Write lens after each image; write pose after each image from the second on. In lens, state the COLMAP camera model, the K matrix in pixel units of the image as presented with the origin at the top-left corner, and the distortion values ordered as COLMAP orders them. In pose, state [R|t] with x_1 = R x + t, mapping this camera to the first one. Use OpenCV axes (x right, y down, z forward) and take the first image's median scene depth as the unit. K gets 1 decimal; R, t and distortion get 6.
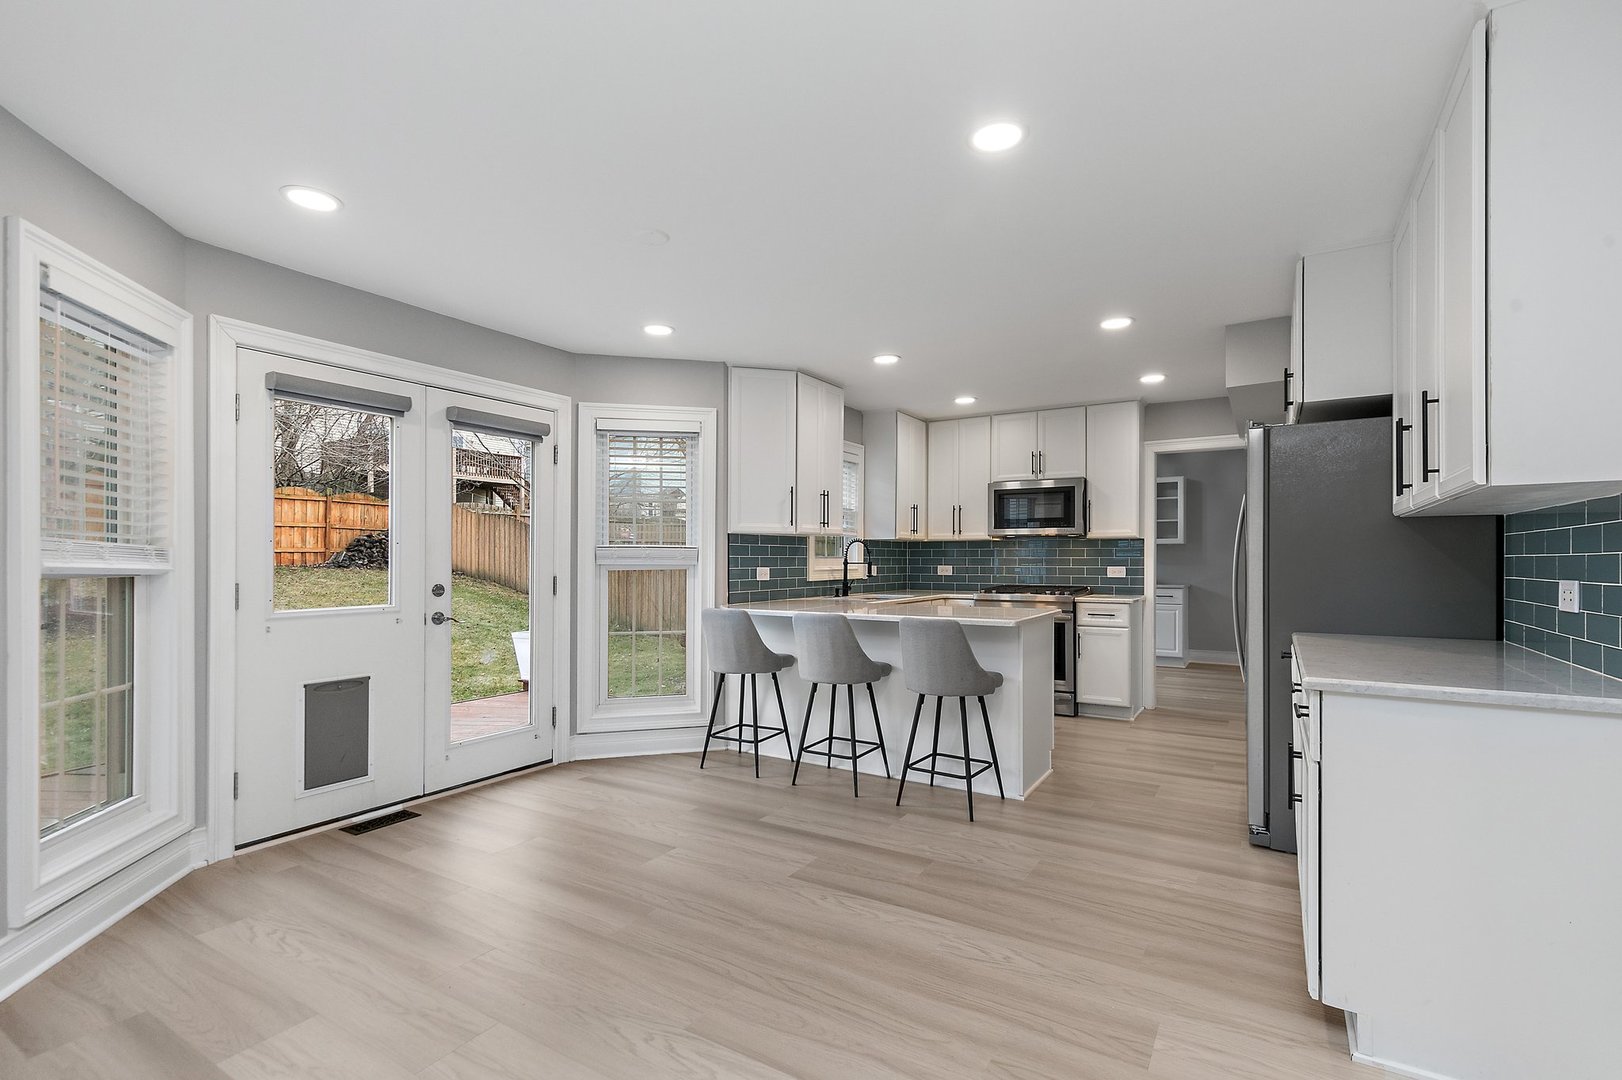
lens RADIAL K [[741.2, 0, 820.1], [0, 741.2, 557.7], [0, 0, 1]] dist [0.006791, -0.002986]
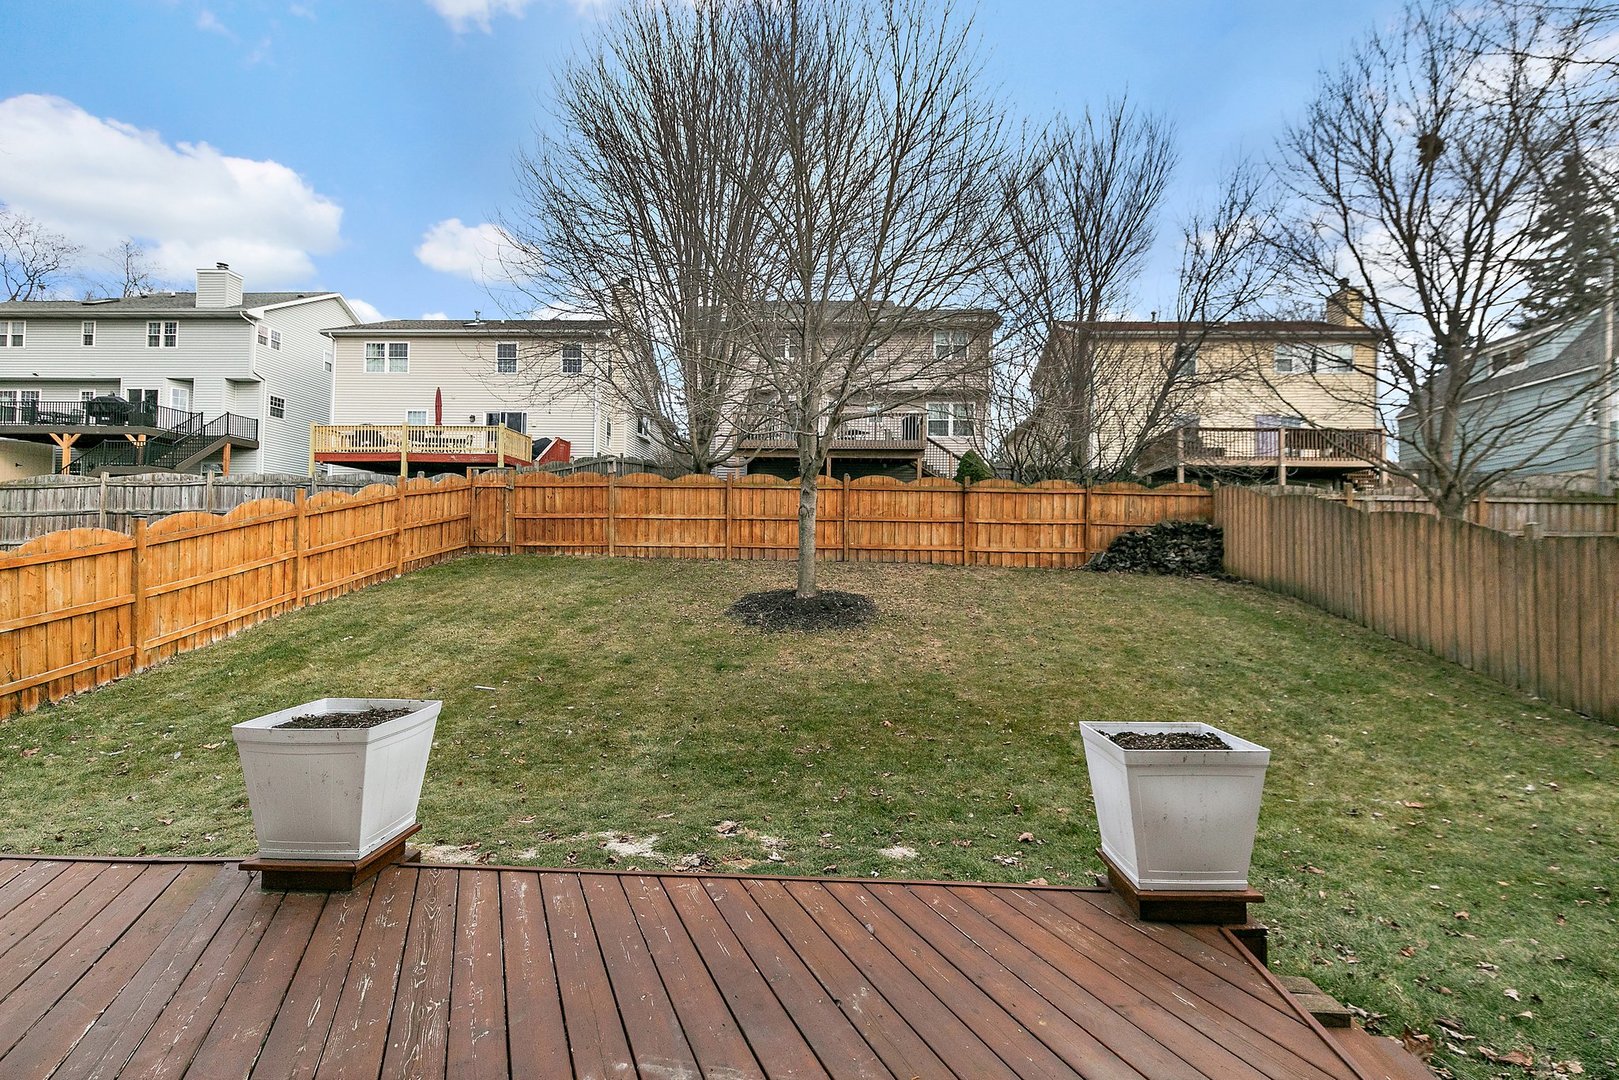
lens RADIAL K [[739.8, 0, 811.2], [0, 739.8, 535.4], [0, 0, 1]] dist [0.006791, -0.002986]
pose [[0.480039, -0.023900, -0.876921, -0.231135], [-0.013386, 0.999313, -0.034564, 0.024370], [0.877145, 0.028331, 0.479389, 1.138086]]
